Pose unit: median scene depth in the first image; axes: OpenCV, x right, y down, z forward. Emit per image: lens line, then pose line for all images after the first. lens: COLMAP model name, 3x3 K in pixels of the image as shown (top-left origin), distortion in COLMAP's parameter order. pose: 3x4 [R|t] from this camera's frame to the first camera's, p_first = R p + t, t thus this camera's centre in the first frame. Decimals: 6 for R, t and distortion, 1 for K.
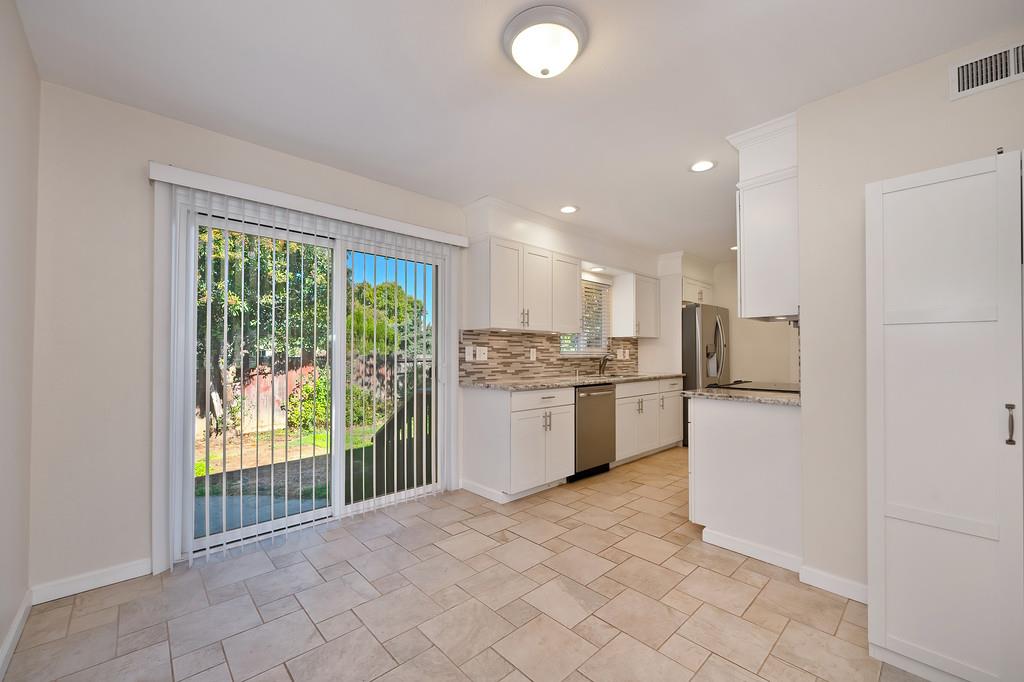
lens RADIAL K [[408.5, 0, 510.8], [0, 408.5, 345.1], [0, 0, 1]] dist [0.002251, -0.000601]
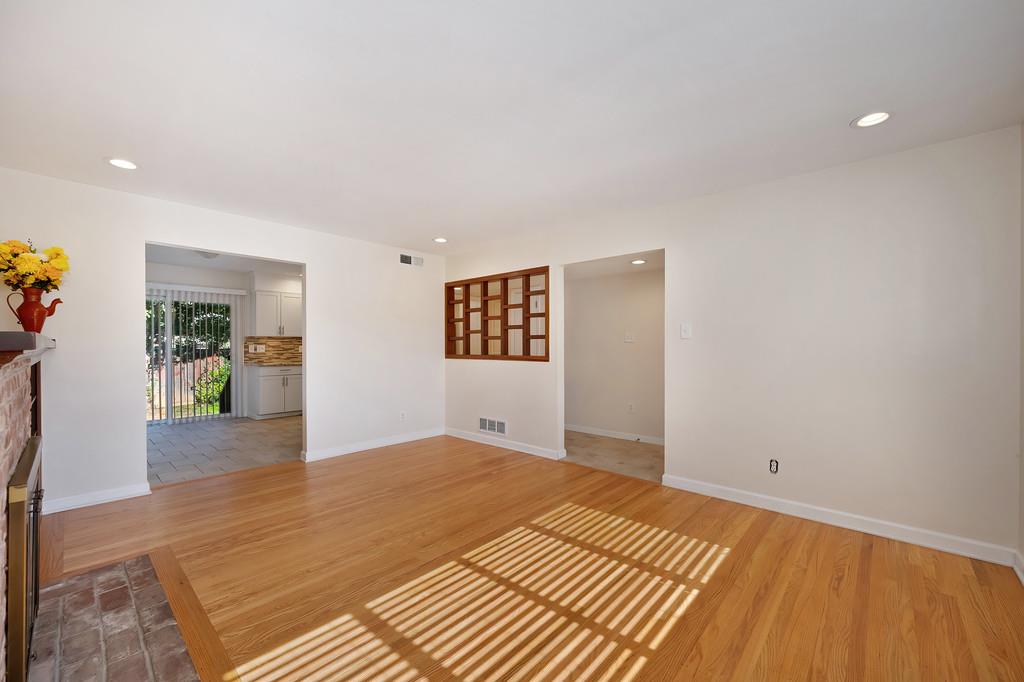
lens RADIAL K [[408.5, 0, 510.3], [0, 408.5, 343.3], [0, 0, 1]] dist [0.002251, -0.000601]
pose [[0.996692, -0.003161, 0.081213, 0.875351], [0.001415, 0.999767, 0.021541, -0.040584], [-0.081263, -0.021355, 0.996464, -0.944278]]
